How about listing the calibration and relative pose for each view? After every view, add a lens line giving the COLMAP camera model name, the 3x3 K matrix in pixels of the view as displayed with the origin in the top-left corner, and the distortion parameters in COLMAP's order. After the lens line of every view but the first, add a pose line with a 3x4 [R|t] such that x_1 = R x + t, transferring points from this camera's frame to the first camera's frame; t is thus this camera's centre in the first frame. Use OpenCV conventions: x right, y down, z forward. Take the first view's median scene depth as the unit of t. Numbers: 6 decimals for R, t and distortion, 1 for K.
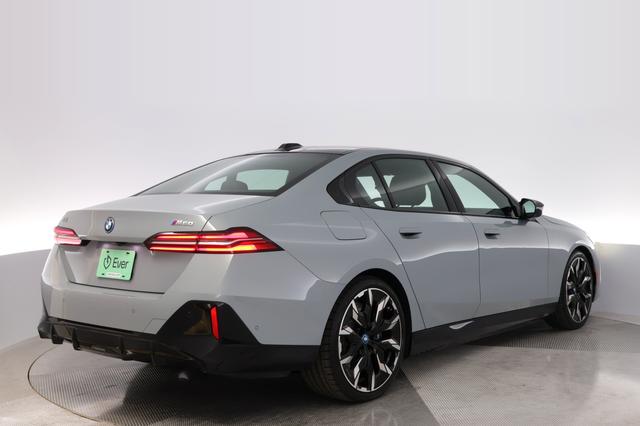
lens RADIAL K [[701.8, 0, 322.8], [0, 701.8, 213.9], [0, 0, 1]] dist [0.014680, 0.000000]
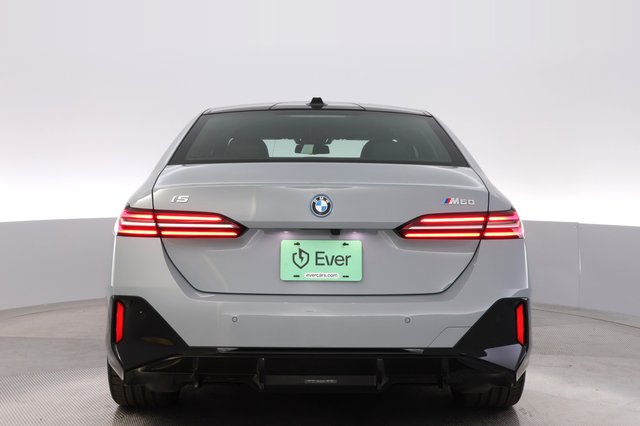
lens RADIAL K [[701.8, 0, 319.8], [0, 701.8, 214.7], [0, 0, 1]] dist [0.014680, 0.000000]
pose [[0.759898, -0.032166, 0.649246, -0.750466], [-0.004140, 0.998515, 0.054316, -0.012968], [-0.650029, -0.043963, 0.758636, 0.461872]]
